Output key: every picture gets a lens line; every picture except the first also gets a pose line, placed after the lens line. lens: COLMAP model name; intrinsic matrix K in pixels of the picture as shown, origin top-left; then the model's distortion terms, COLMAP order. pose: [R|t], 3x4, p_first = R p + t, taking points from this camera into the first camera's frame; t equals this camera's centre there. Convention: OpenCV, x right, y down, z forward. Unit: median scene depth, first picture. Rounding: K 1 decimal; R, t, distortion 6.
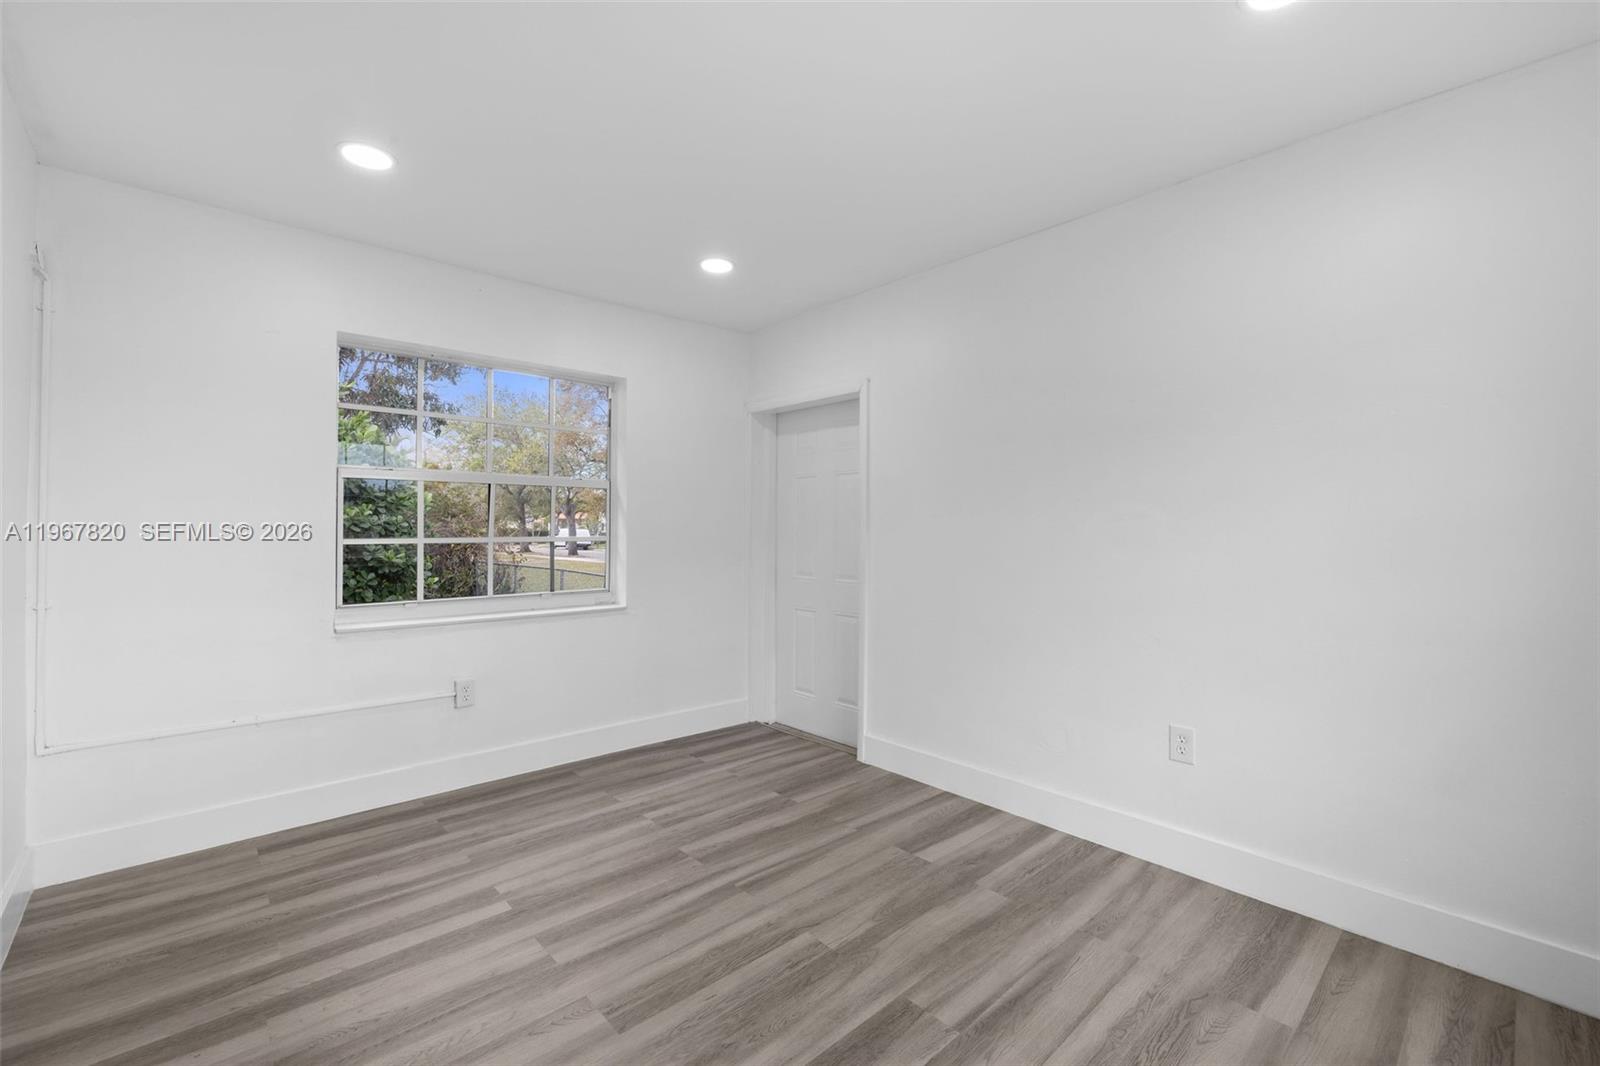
lens RADIAL K [[669.9, 0, 792.3], [0, 669.9, 532.3], [0, 0, 1]] dist [0.000030, -0.000118]
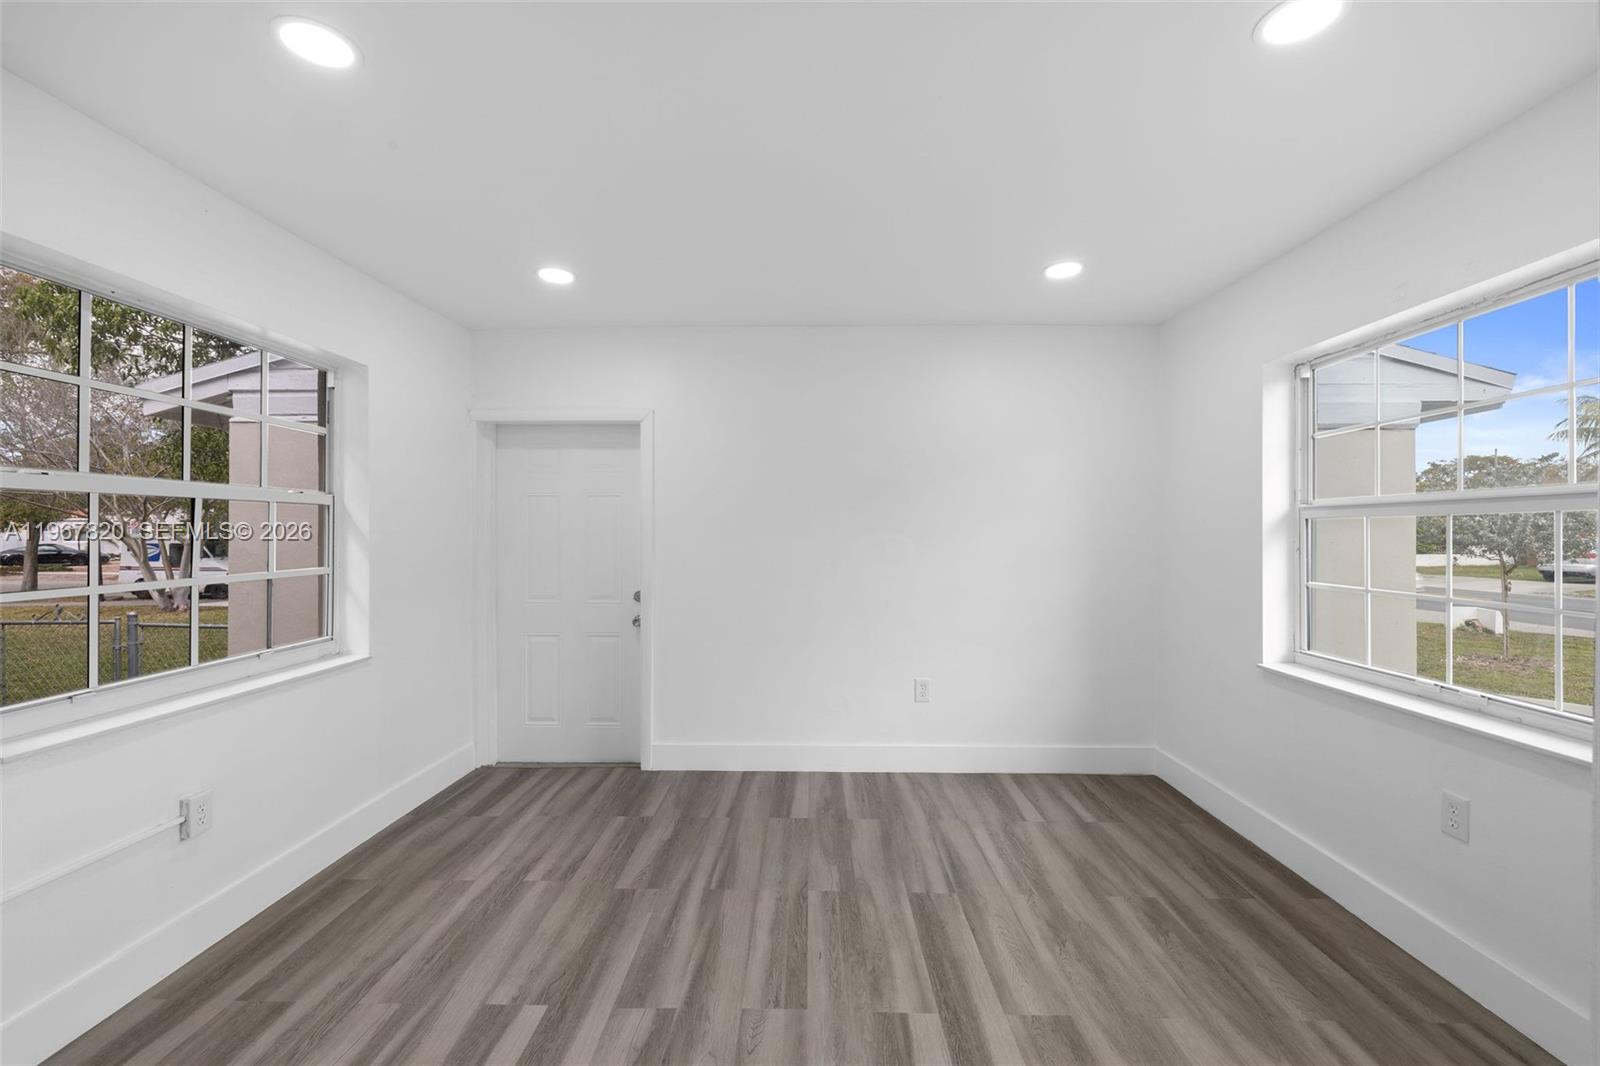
lens RADIAL K [[669.9, 0, 792.3], [0, 669.9, 532.3], [0, 0, 1]] dist [0.000030, -0.000118]
pose [[0.690622, -0.003442, 0.723207, -0.645124], [0.005087, 0.999987, -0.000098, -0.043338], [-0.723198, 0.003746, 0.690631, 0.125266]]
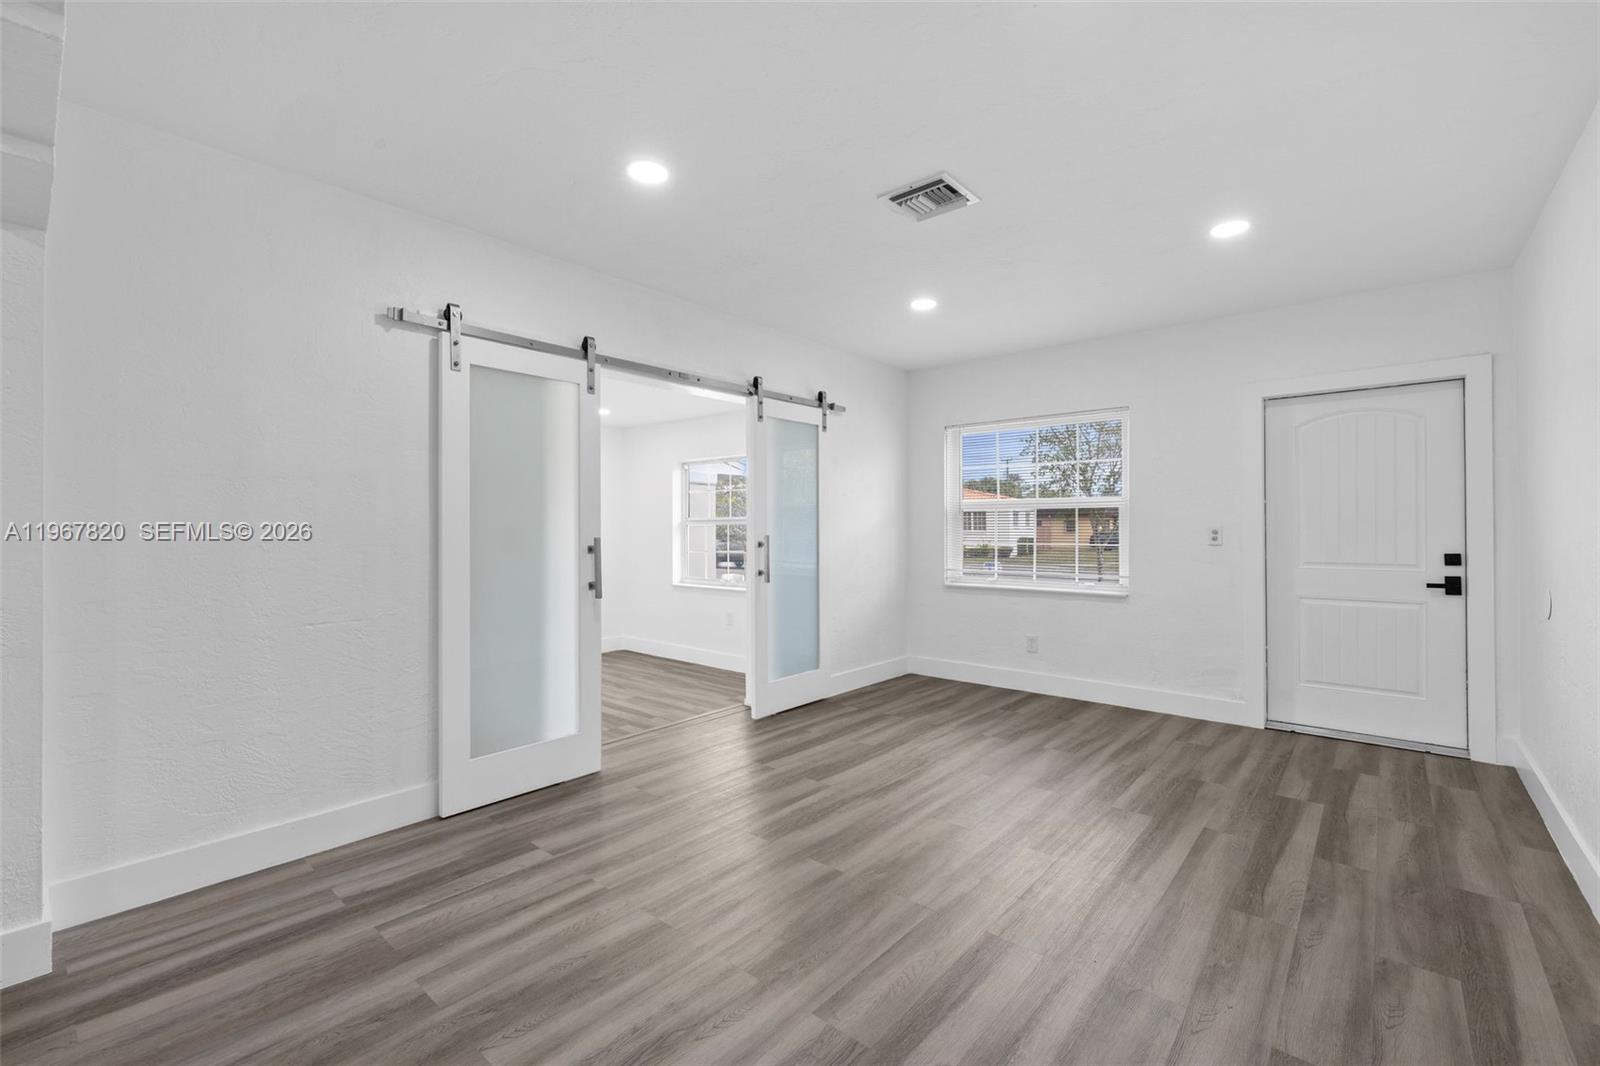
lens RADIAL K [[675.6, 0, 798.5], [0, 675.6, 536.8], [0, 0, 1]] dist [-0.001711, -0.000250]
pose [[-0.127591, -0.016510, 0.991689, -1.996595], [0.004975, 0.999838, 0.017286, -0.057354], [-0.991814, 0.007140, -0.127488, 0.168237]]
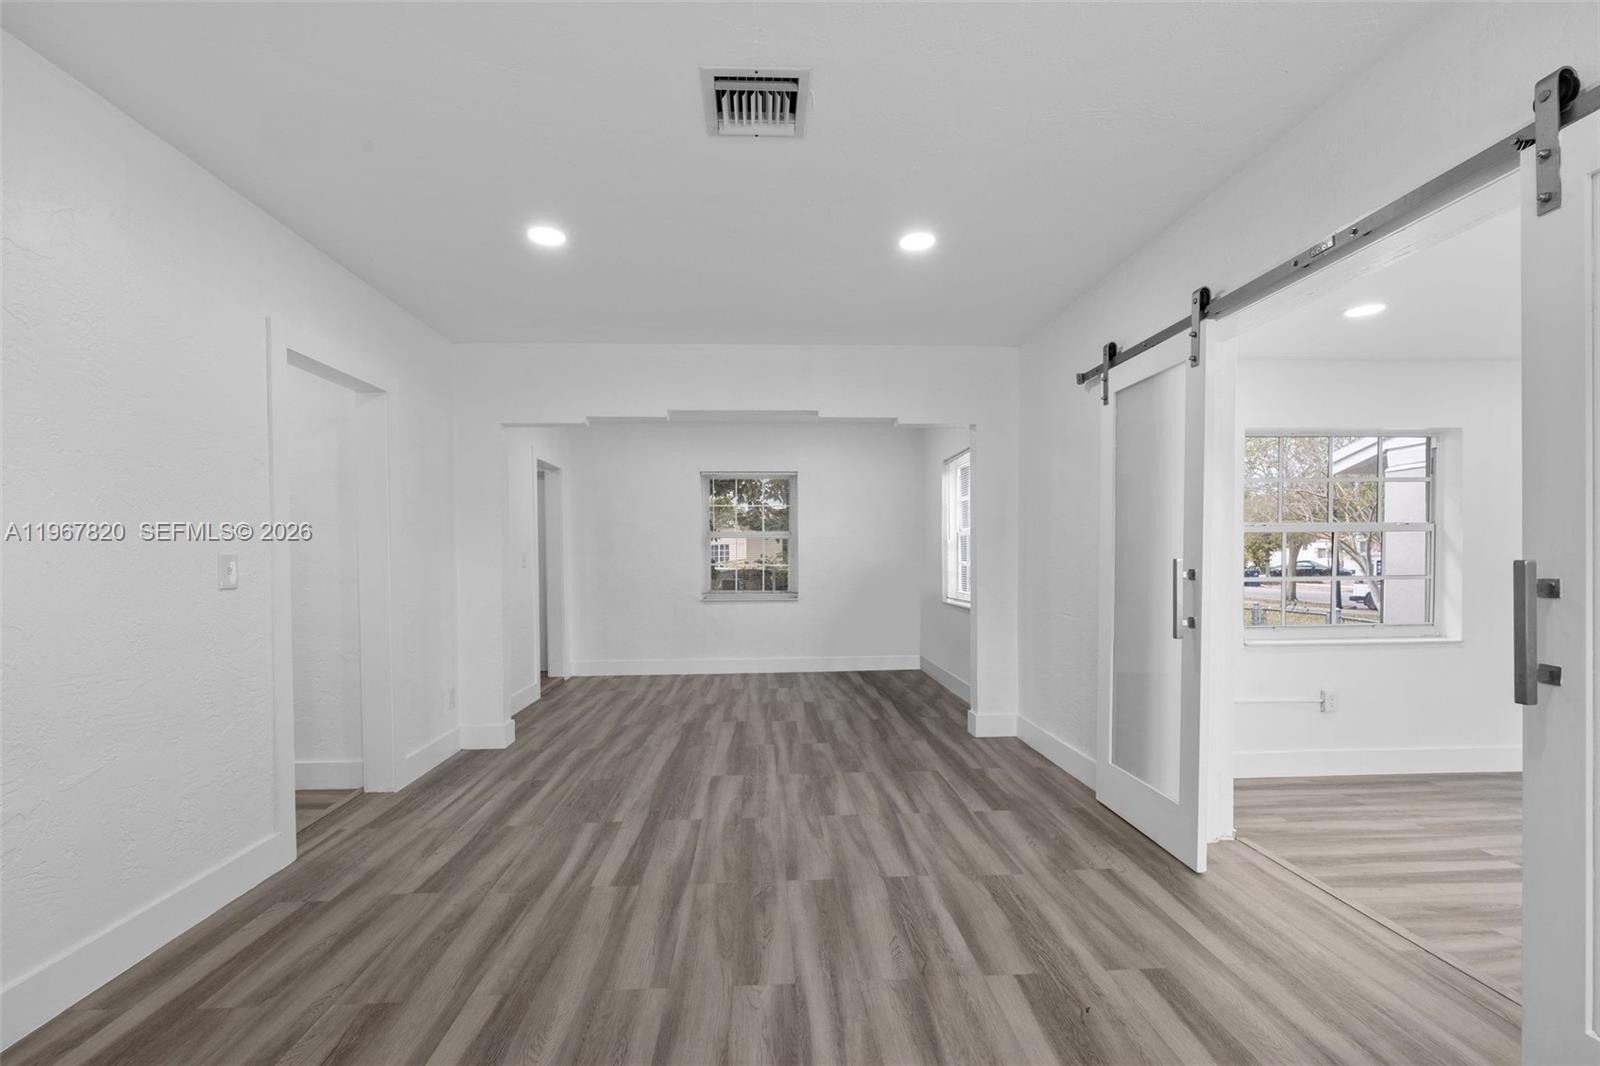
lens RADIAL K [[683.9, 0, 793.2], [0, 683.9, 571.7], [0, 0, 1]] dist [-0.000352, 0.000036]
pose [[0.780927, 0.004001, -0.624610, -0.546113], [0.009671, 0.999782, 0.018496, -0.040968], [0.624548, -0.020485, 0.780718, -0.716117]]
